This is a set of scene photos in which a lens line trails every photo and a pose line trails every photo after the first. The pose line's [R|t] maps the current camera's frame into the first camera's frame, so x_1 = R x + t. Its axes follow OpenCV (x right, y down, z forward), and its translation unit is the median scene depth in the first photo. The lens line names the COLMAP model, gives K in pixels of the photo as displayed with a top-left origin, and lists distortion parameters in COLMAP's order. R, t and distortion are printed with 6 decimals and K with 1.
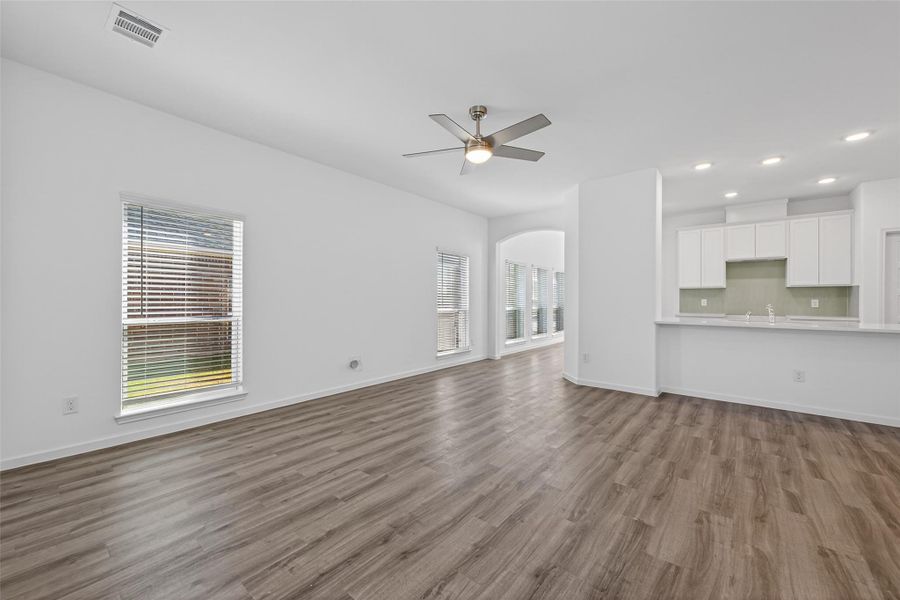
lens RADIAL K [[359.5, 0, 450.0], [0, 359.5, 300.0], [0, 0, 1]] dist [0.001792, -0.000554]
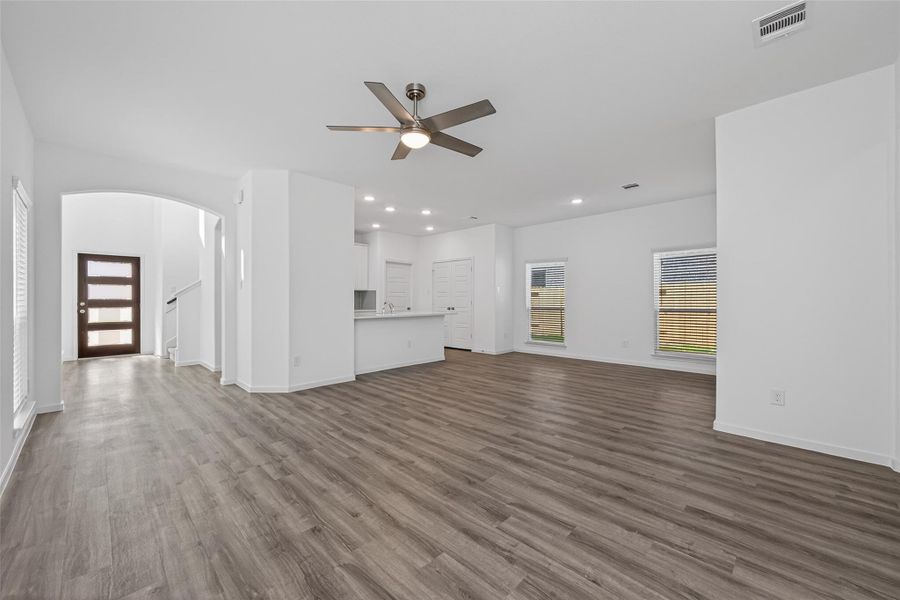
lens RADIAL K [[344.7, 0, 457.3], [0, 344.7, 301.4], [0, 0, 1]] dist [0.000737, -0.000112]
pose [[0.082923, -0.010184, 0.996504, -0.731246], [0.002873, 0.999946, 0.009980, -0.005527], [-0.996552, 0.002035, 0.082947, 0.765637]]
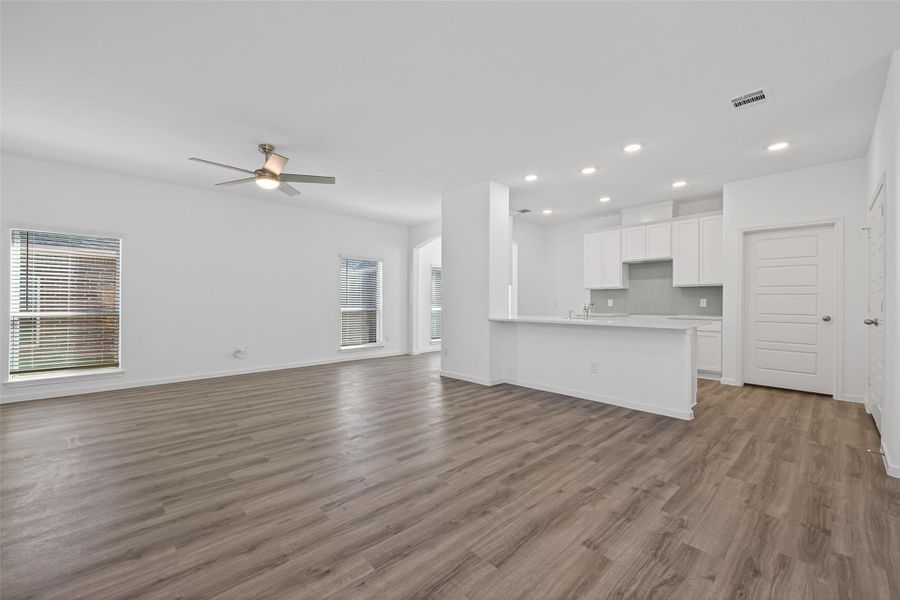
lens RADIAL K [[360.2, 0, 455.6], [0, 360.2, 300.3], [0, 0, 1]] dist [0.002633, -0.000168]
pose [[0.993631, -0.002799, -0.112652, 0.817168], [0.001791, 0.999957, -0.009051, 0.018968], [0.112672, 0.008792, 0.993593, -0.161741]]
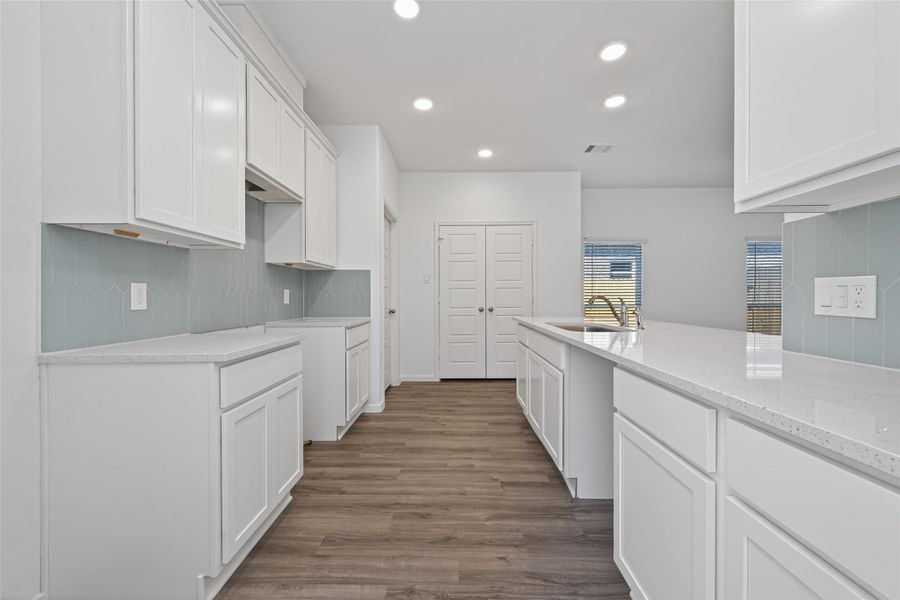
lens RADIAL K [[354.4, 0, 435.3], [0, 354.4, 299.6], [0, 0, 1]] dist [0.000447, -0.003081]
pose [[-0.570748, -0.010170, 0.821062, 0.677930], [0.000146, 0.999922, 0.012486, 0.013431], [-0.821125, 0.007246, -0.570702, 2.102721]]
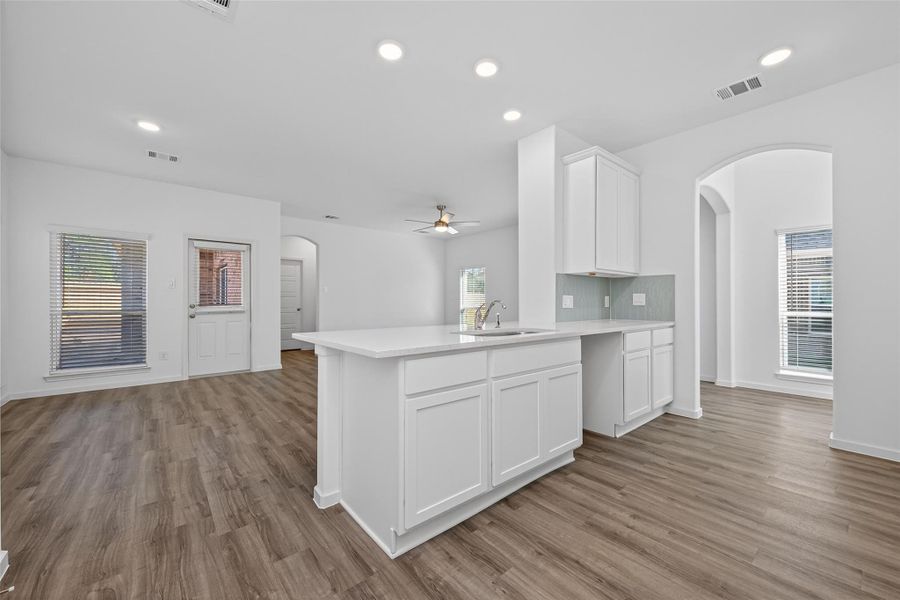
lens RADIAL K [[365.9, 0, 445.5], [0, 365.9, 300.1], [0, 0, 1]] dist [0.000538, 0.000135]
pose [[-0.197204, -0.011969, -0.980289, 2.004138], [-0.001455, 0.999928, -0.011916, 0.024179], [0.980361, -0.000924, -0.197207, 1.374301]]
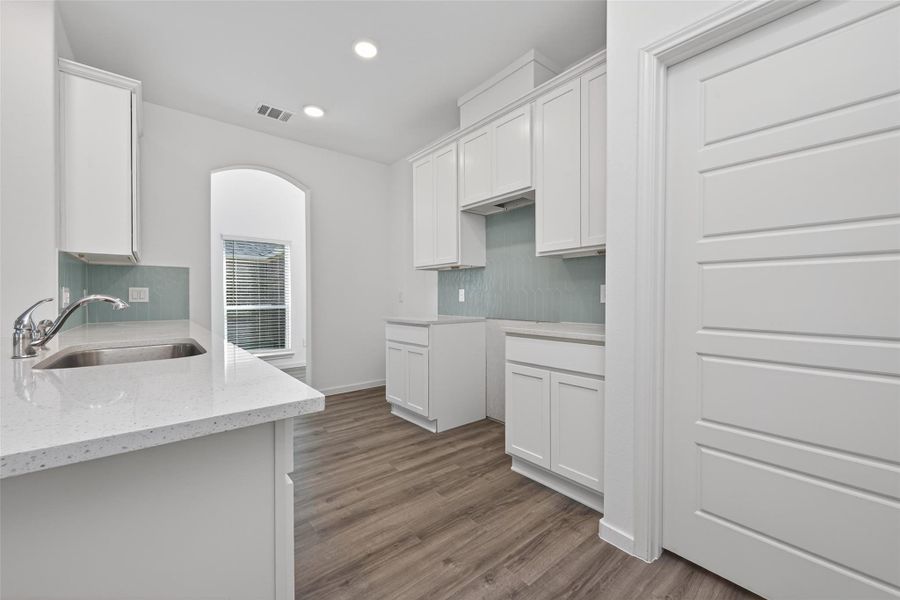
lens RADIAL K [[353.0, 0, 467.2], [0, 353.0, 299.0], [0, 0, 1]] dist [0.000652, -0.000121]
pose [[0.984366, -0.009968, -0.175851, 1.668544], [0.010762, 0.999936, 0.003562, 0.024383], [0.175804, -0.005399, 0.984410, 0.968495]]
